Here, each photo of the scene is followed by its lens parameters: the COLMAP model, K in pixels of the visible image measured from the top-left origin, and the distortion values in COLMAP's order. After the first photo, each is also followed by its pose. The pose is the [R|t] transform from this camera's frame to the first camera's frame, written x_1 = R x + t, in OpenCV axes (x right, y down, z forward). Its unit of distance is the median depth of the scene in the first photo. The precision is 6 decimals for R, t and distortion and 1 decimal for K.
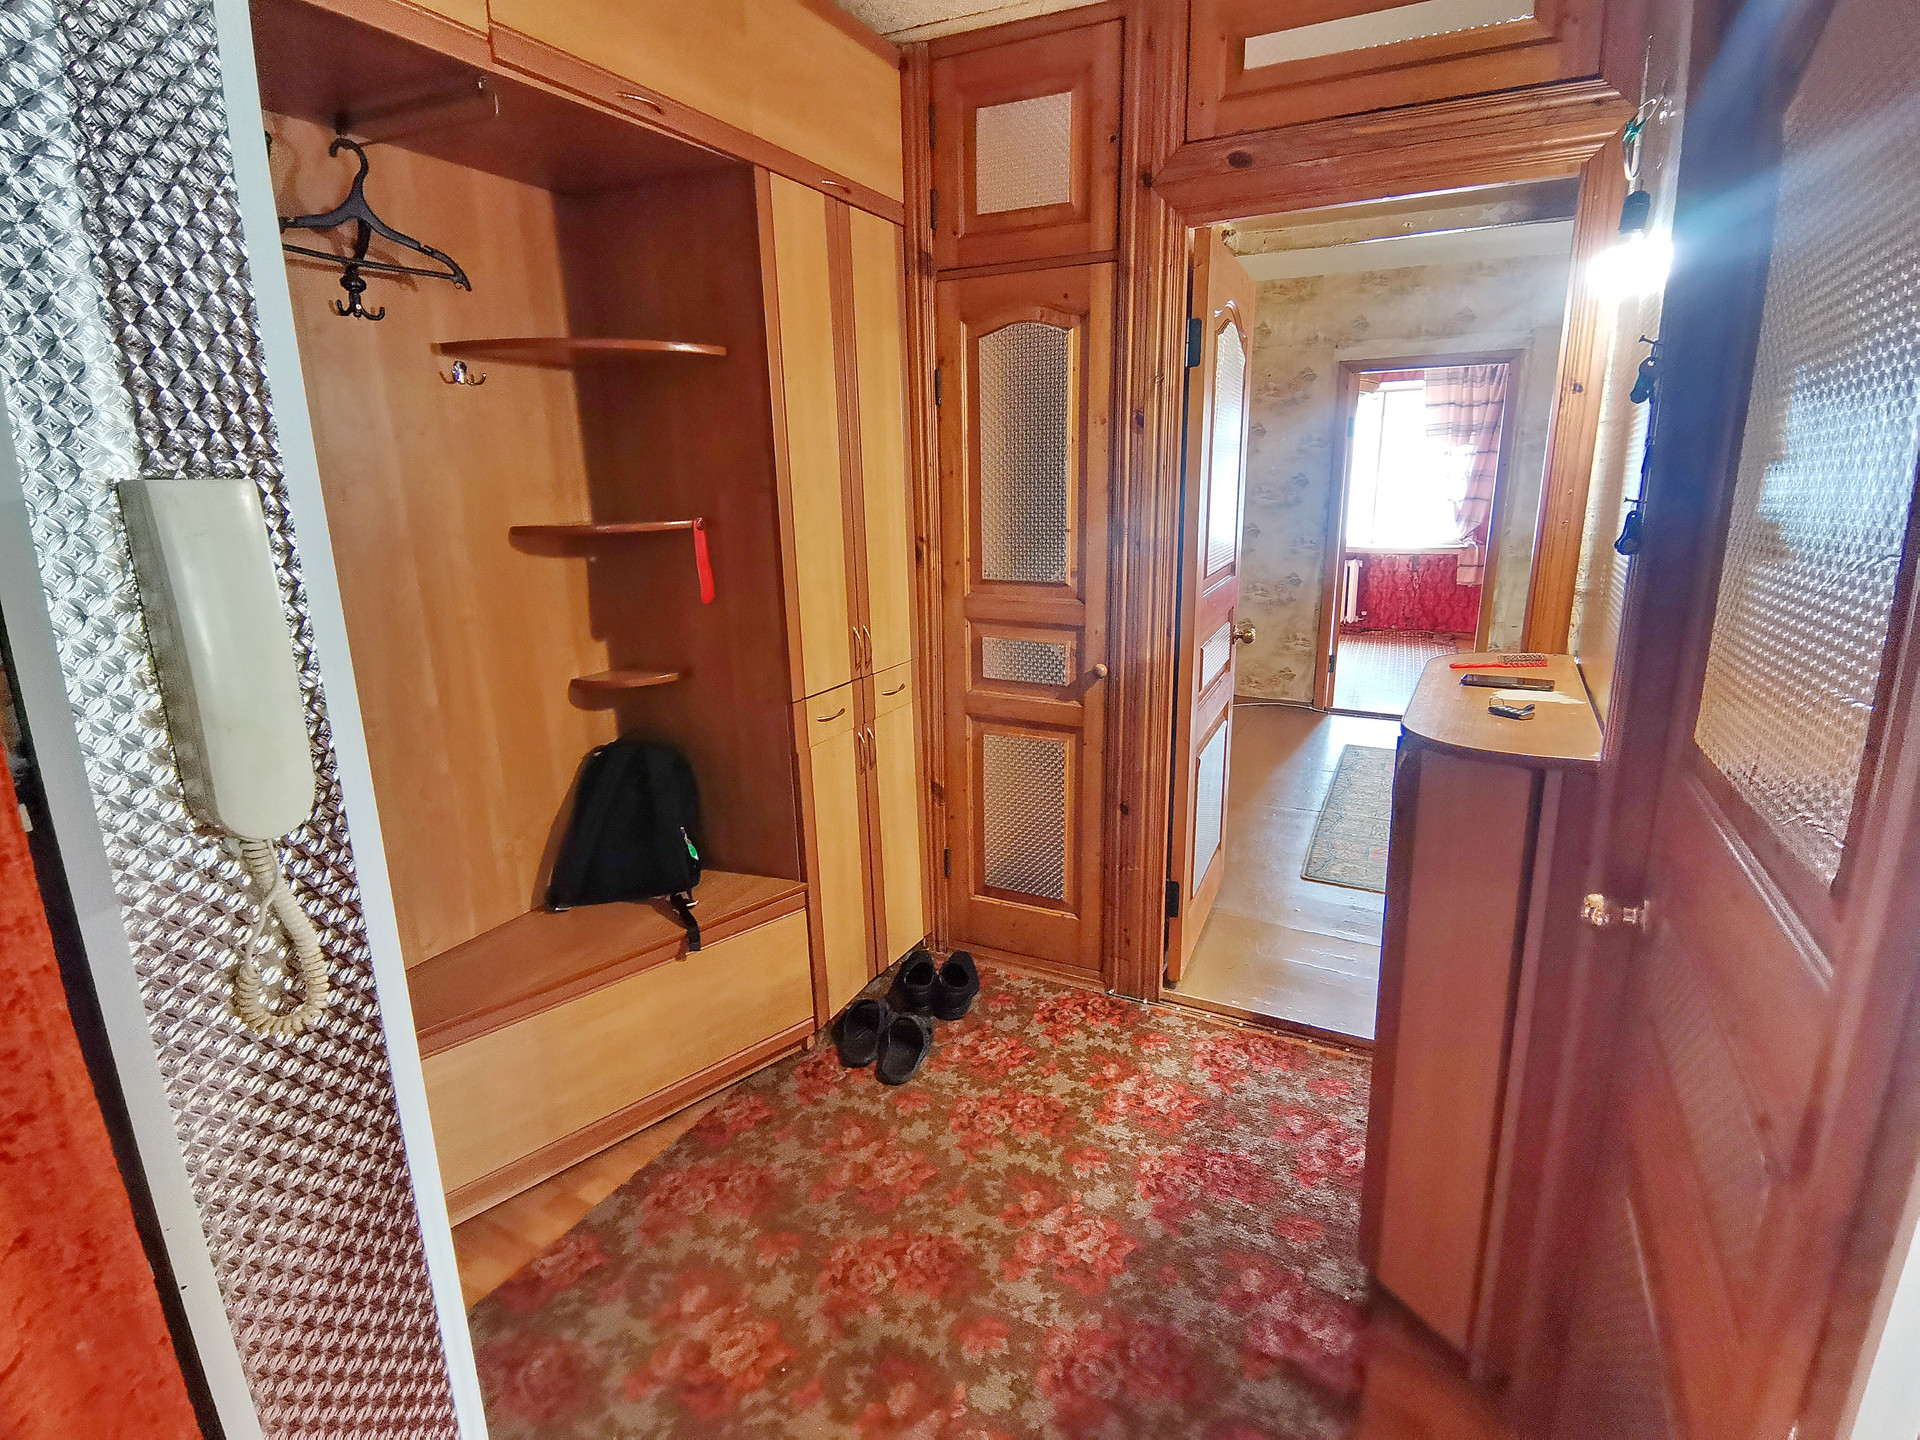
lens RADIAL K [[934.6, 0, 965.5], [0, 934.6, 717.4], [0, 0, 1]] dist [0.024752, -0.023555]
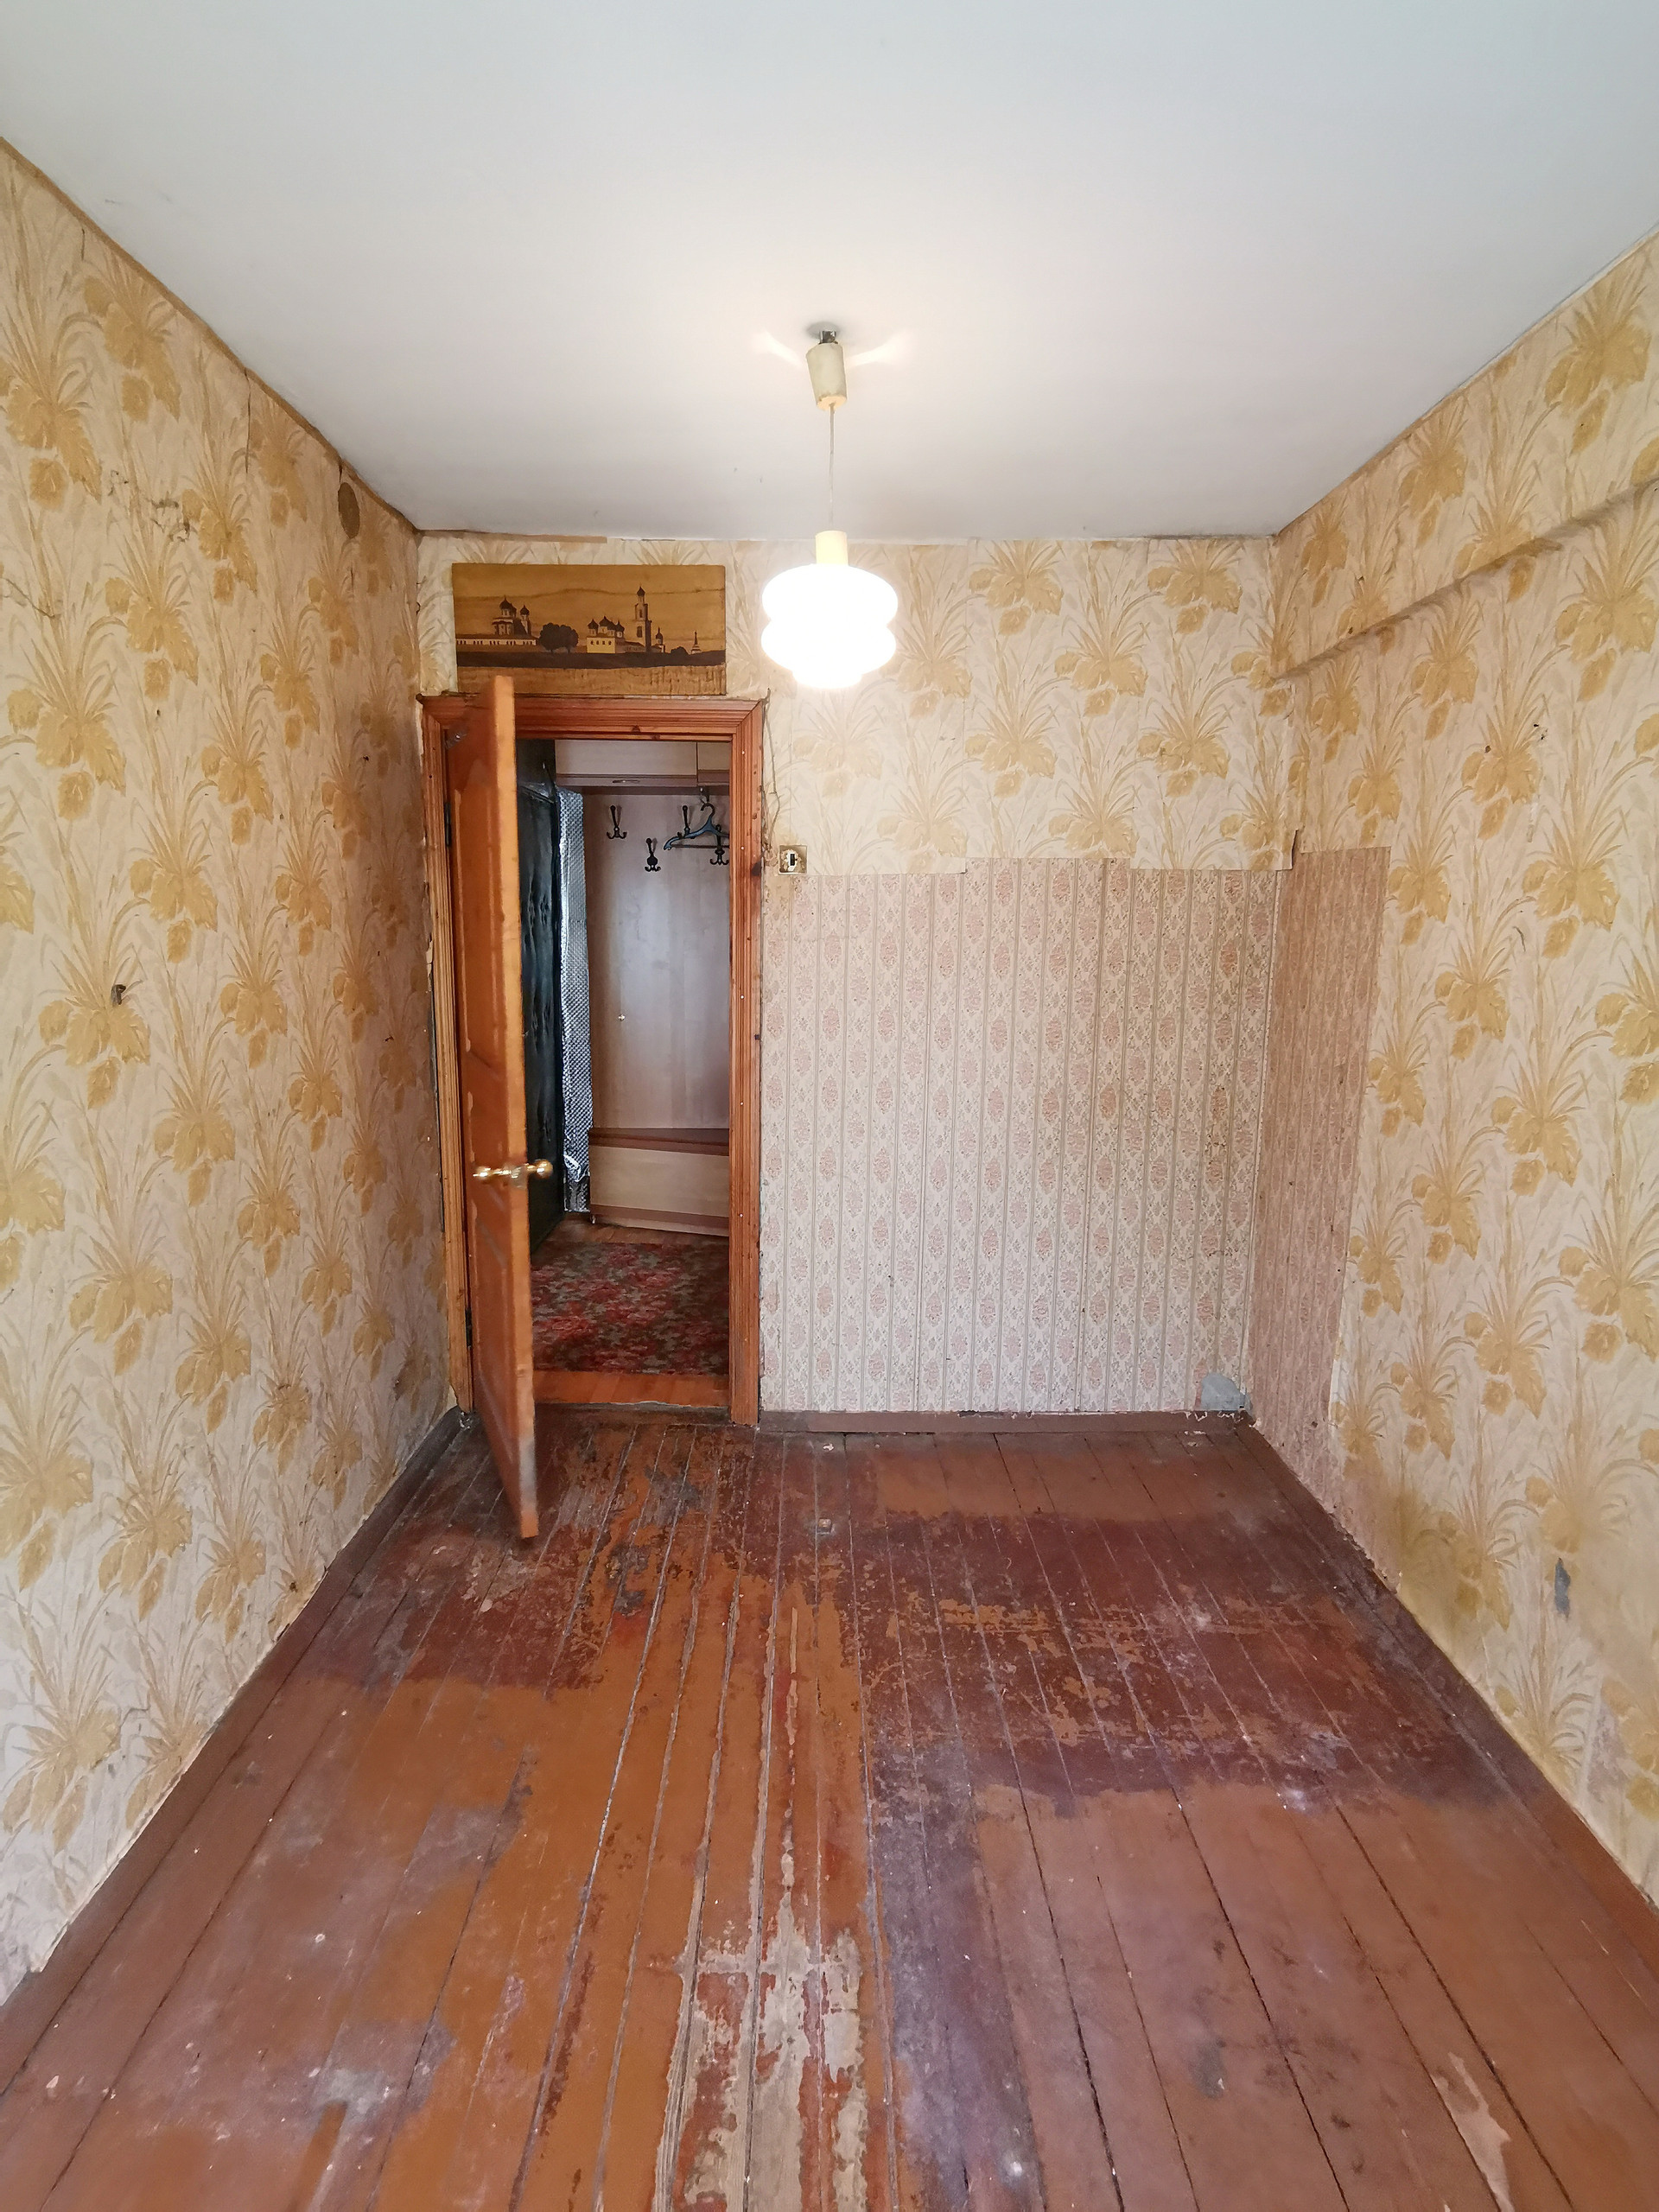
lens RADIAL K [[1076.8, 0, 829.5], [0, 1076.8, 1106.0], [0, 0, 1]] dist [0.024752, -0.023555]
pose [[0.461761, 0.174941, -0.869582, 1.940675], [-0.235440, 0.969365, 0.069993, -0.058108], [0.855187, 0.172415, 0.488803, -0.057569]]
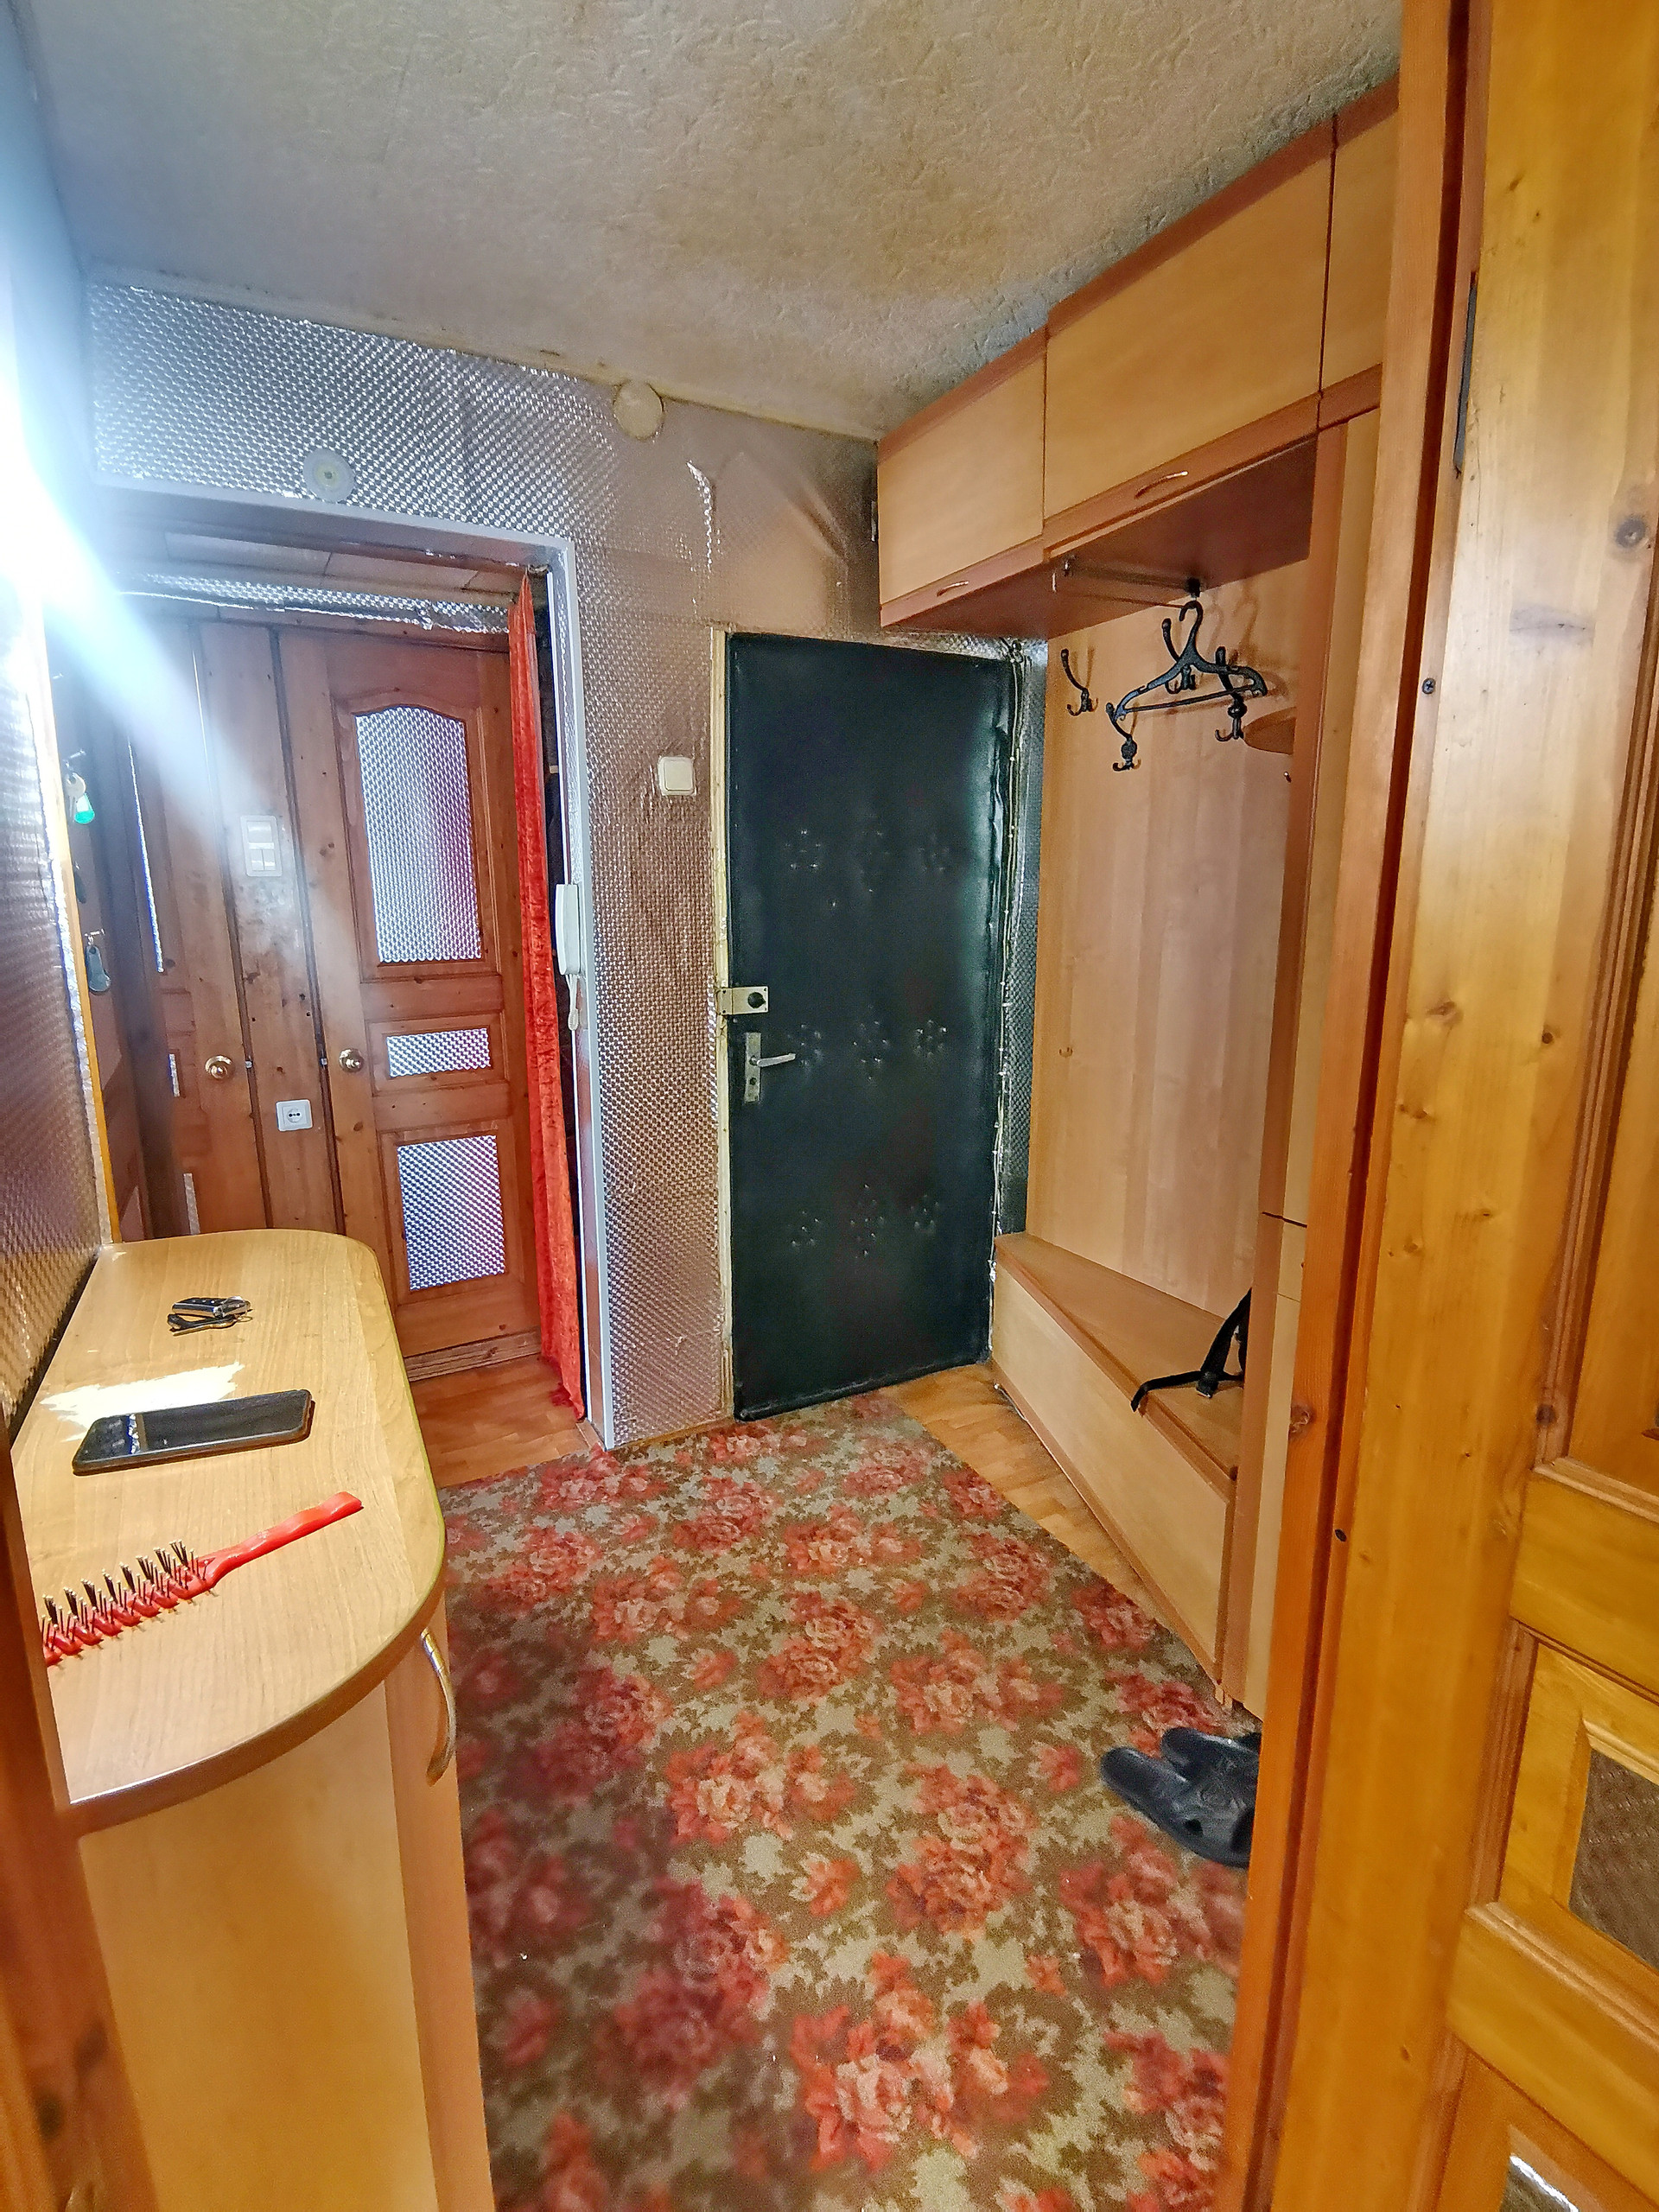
lens RADIAL K [[1076.8, 0, 829.5], [0, 1076.8, 1106.0], [0, 0, 1]] dist [0.024752, -0.023555]
pose [[-0.566013, 0.191307, -0.801892, 0.693190], [-0.187416, 0.917373, 0.351145, -0.346560], [0.802810, 0.349040, -0.483391, 1.254808]]
